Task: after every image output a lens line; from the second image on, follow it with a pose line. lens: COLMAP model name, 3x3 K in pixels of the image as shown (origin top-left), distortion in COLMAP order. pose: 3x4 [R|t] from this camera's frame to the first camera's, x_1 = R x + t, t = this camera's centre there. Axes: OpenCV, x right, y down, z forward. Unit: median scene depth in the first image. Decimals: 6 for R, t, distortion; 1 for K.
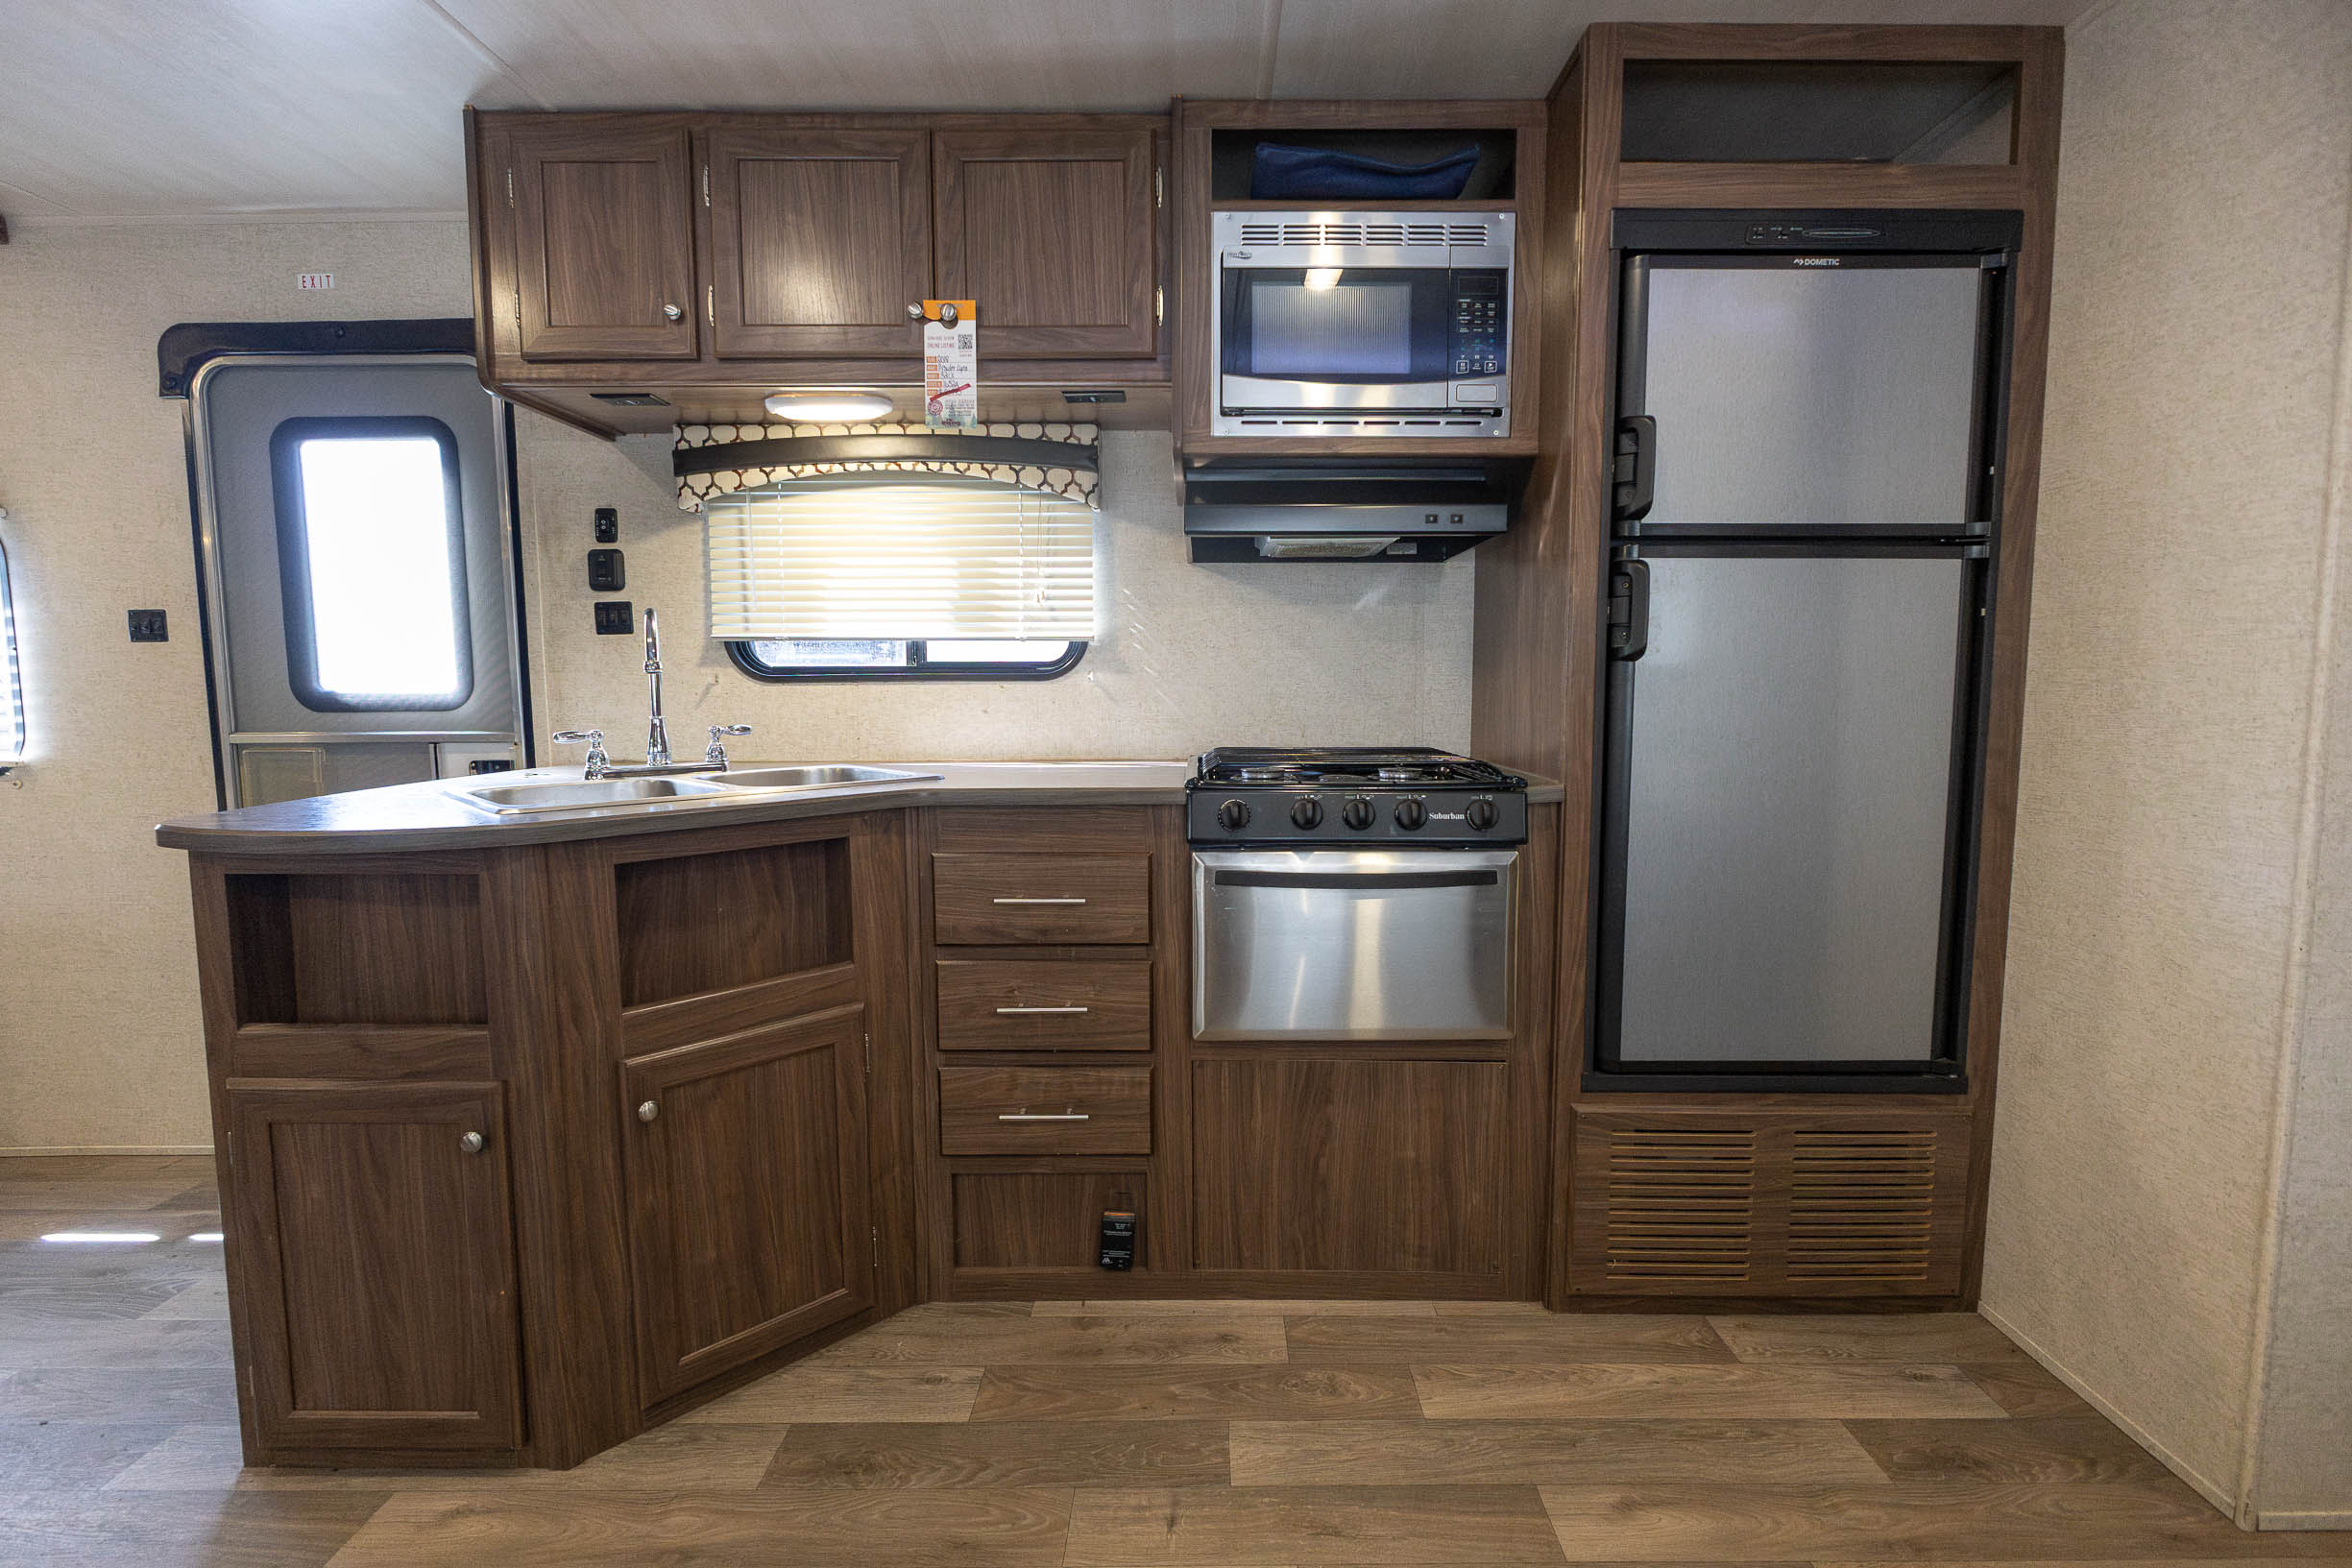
lens RADIAL K [[1063.1, 0, 1182.5], [0, 1063.1, 775.5], [0, 0, 1]] dist [-0.000469, -0.000469]
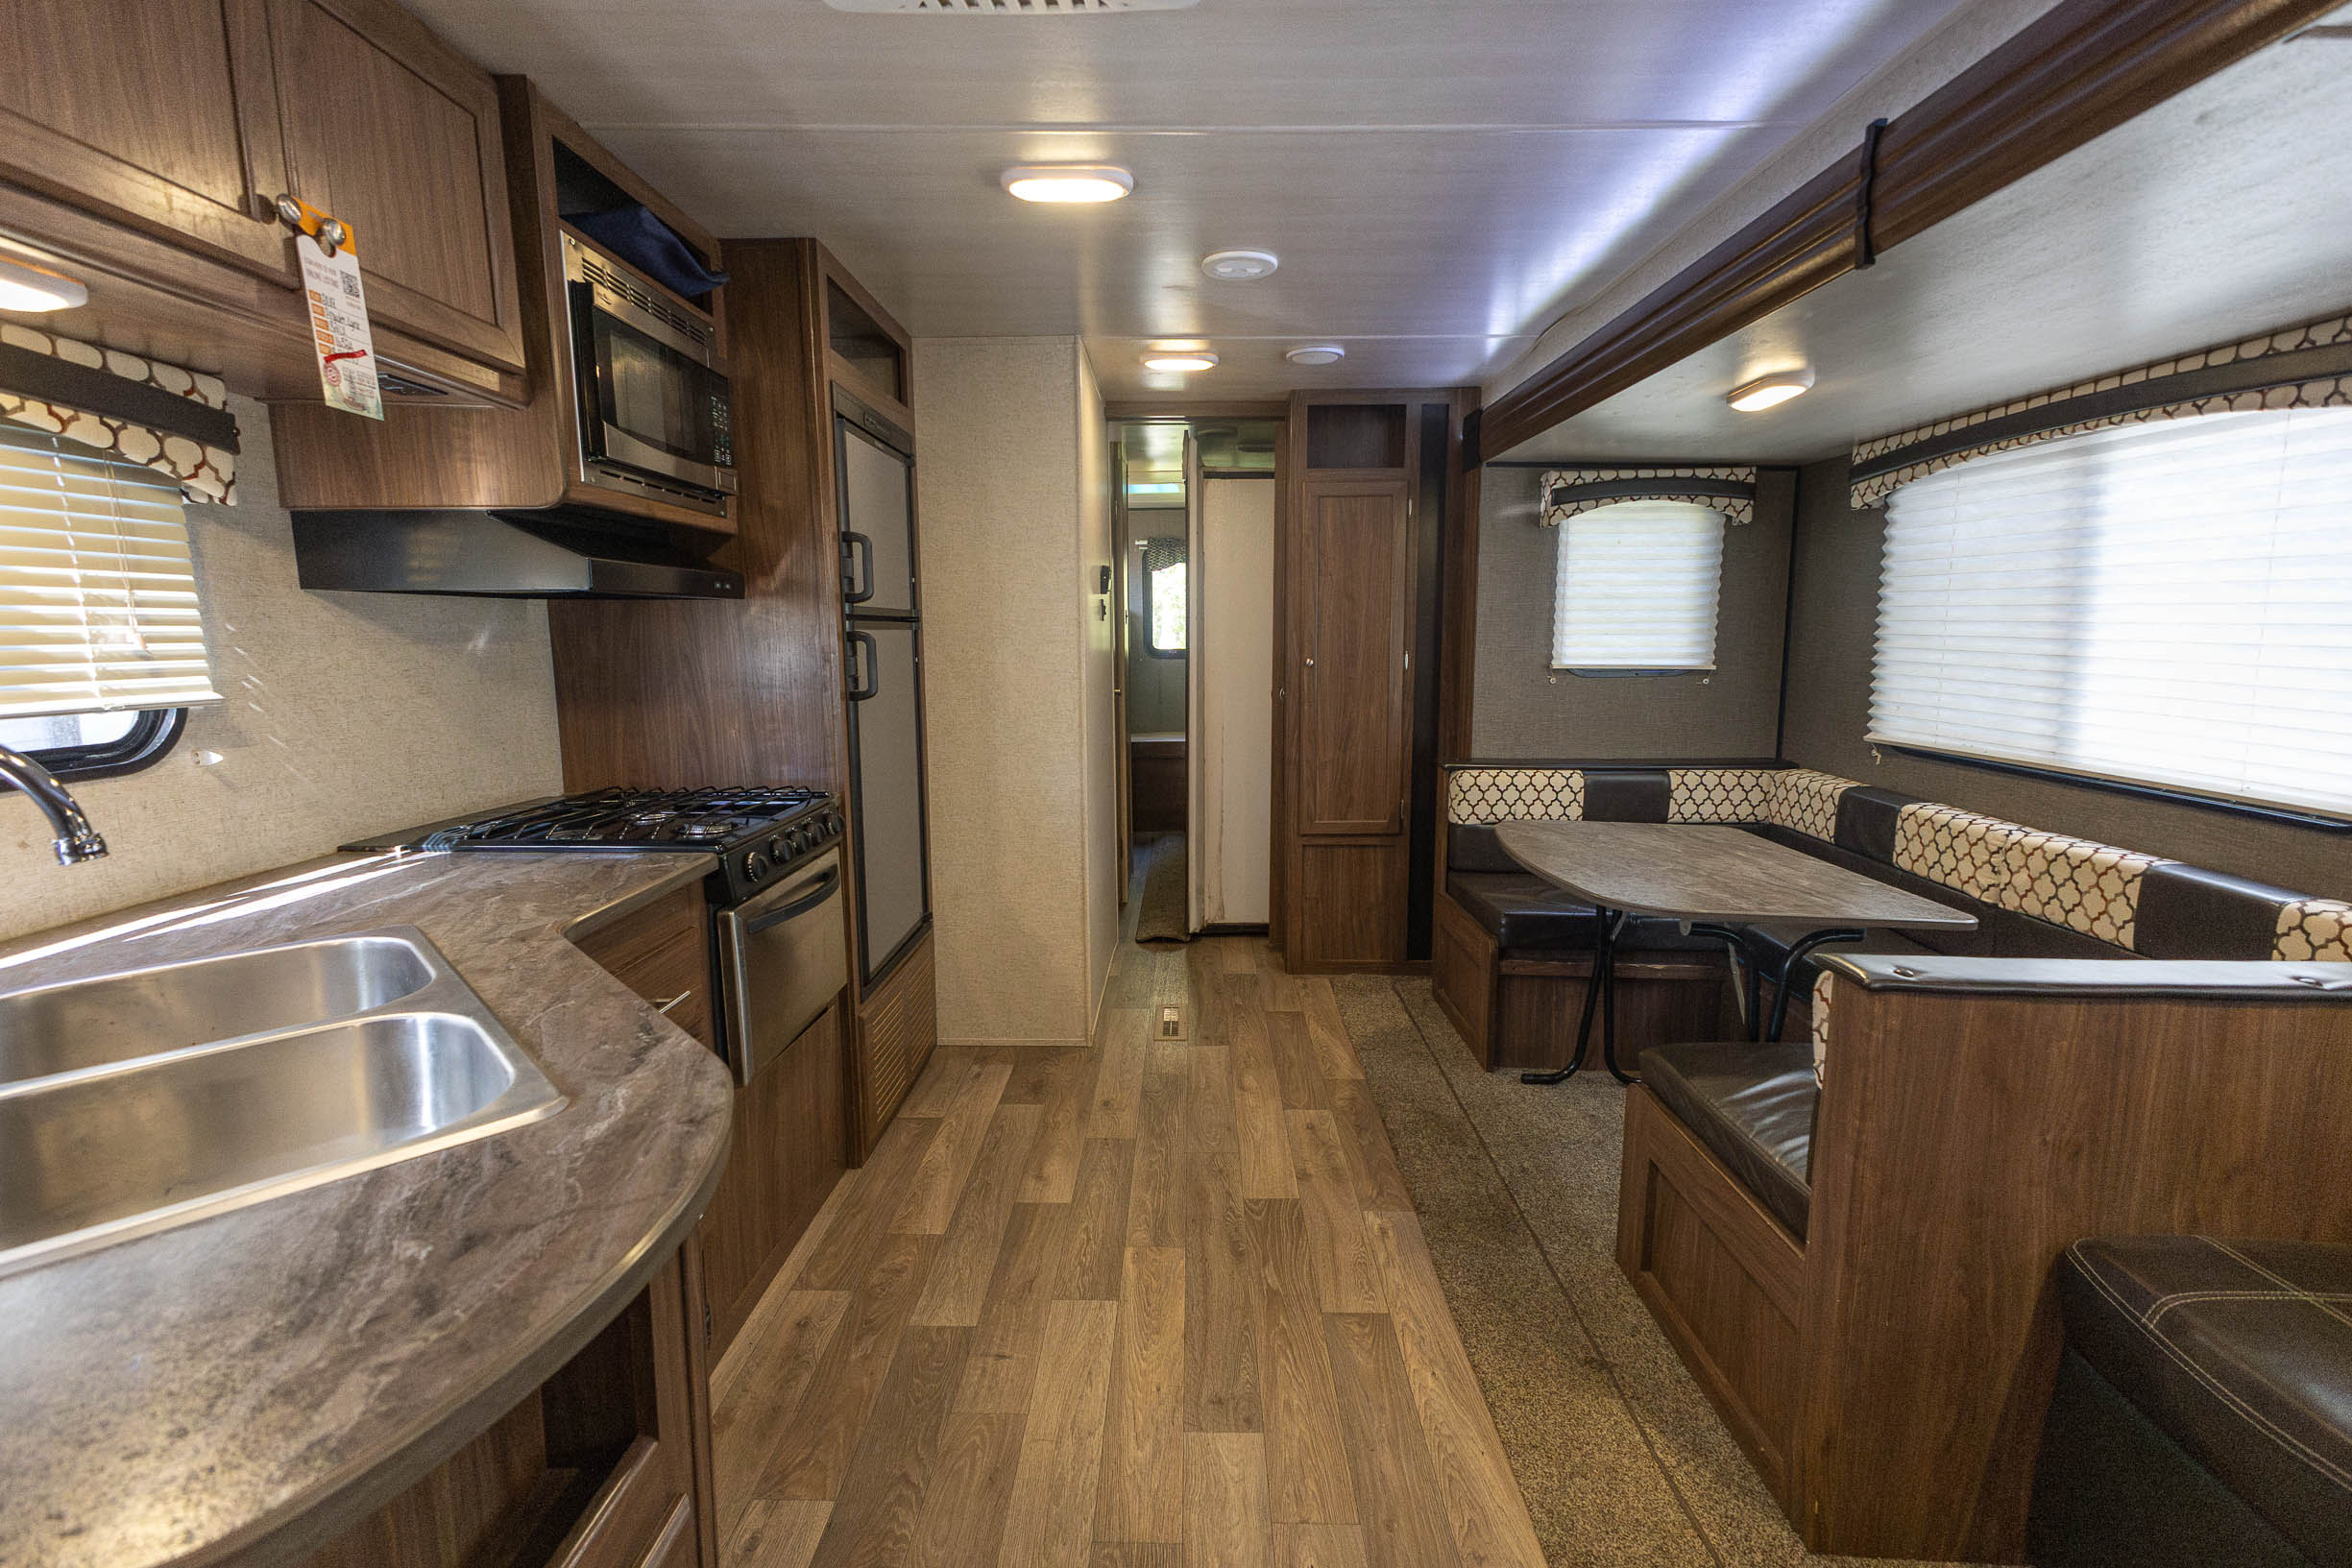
lens RADIAL K [[1028.2, 0, 1177.9], [0, 1028.2, 780.8], [0, 0, 1]] dist [0.021589, -0.007032]
pose [[0.016279, -0.142282, 0.989692, -0.753574], [0.094226, 0.985637, 0.140149, -0.119554], [-0.995418, 0.090973, 0.029452, 0.411881]]
